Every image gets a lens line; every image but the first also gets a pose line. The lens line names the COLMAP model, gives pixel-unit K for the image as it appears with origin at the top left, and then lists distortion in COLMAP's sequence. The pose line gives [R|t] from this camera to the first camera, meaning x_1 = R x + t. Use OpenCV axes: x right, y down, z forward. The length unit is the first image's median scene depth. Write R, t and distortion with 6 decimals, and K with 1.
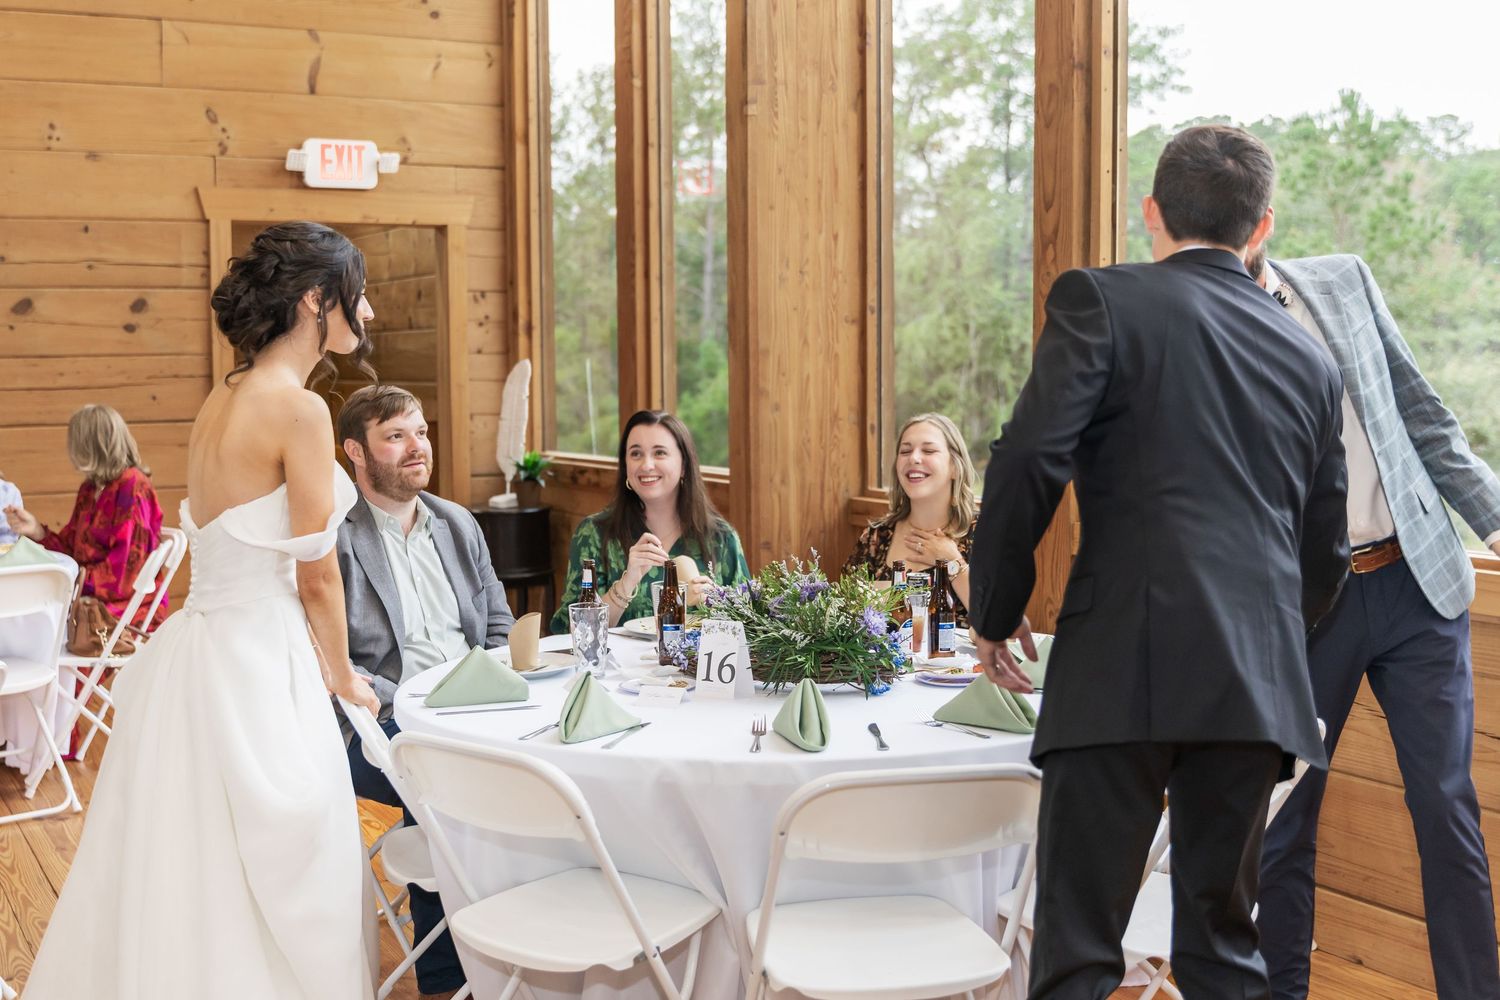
lens RADIAL K [[1802.6, 0, 750.0], [0, 1802.6, 505.4], [0, 0, 1]] dist [-0.023277, 0.000000]
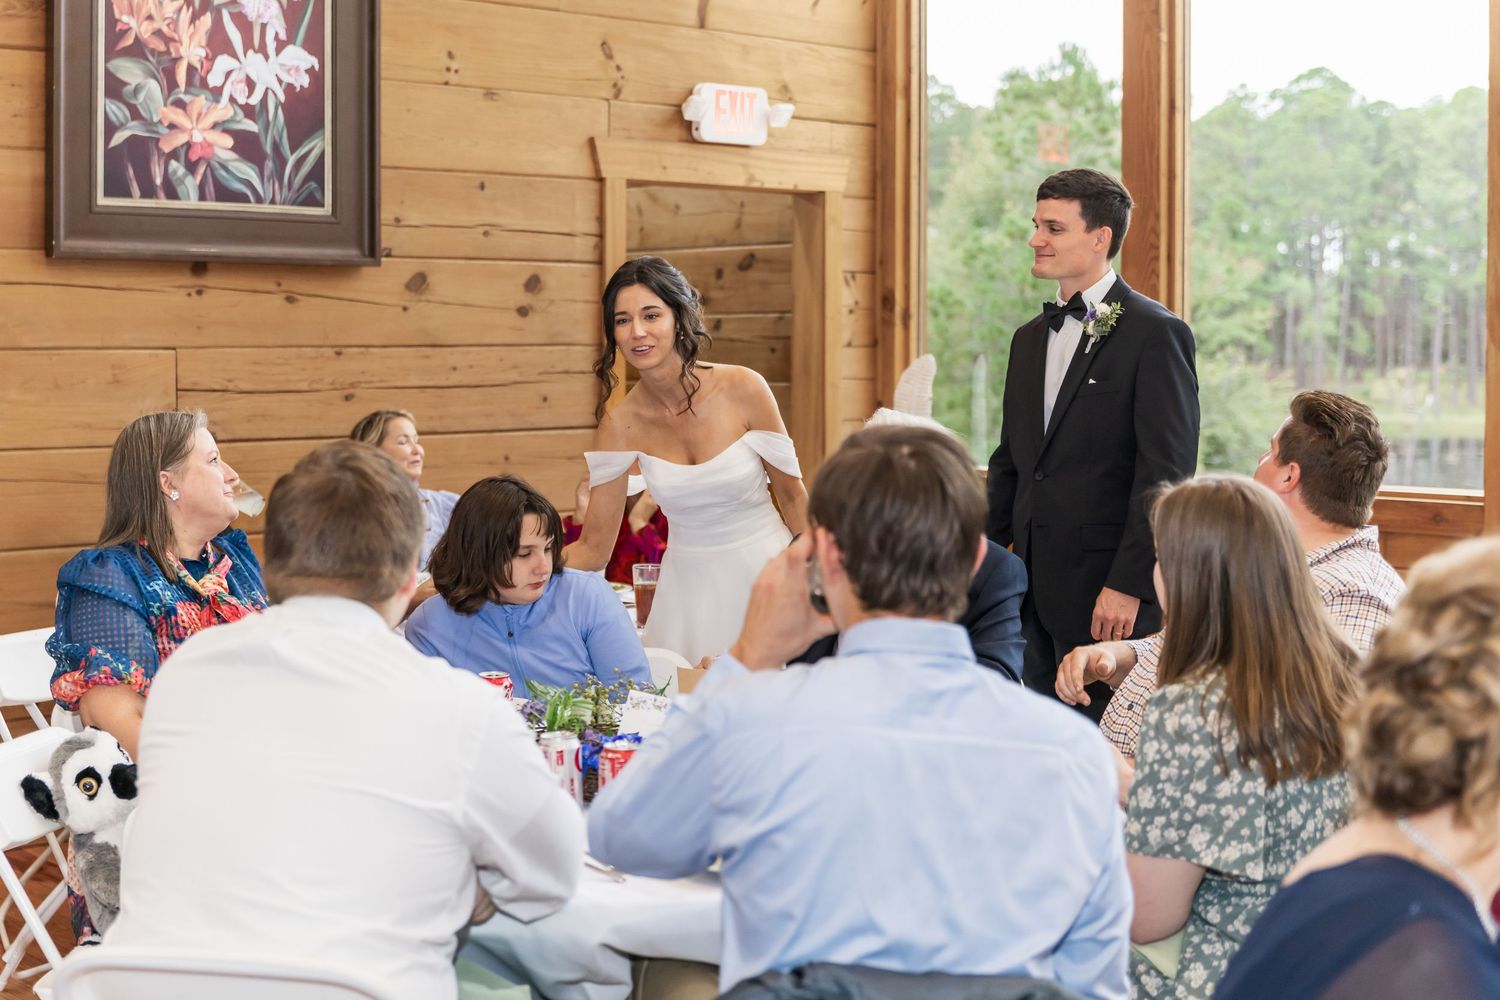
lens RADIAL K [[2248.0, 0, 750.0], [0, 2248.0, 494.5], [0, 0, 1]] dist [-0.032172, 0.000000]
pose [[0.964969, -0.007894, 0.262245, -0.501309], [0.012240, 0.999813, -0.014944, -0.001371], [-0.262078, 0.017631, 0.964886, 0.014650]]
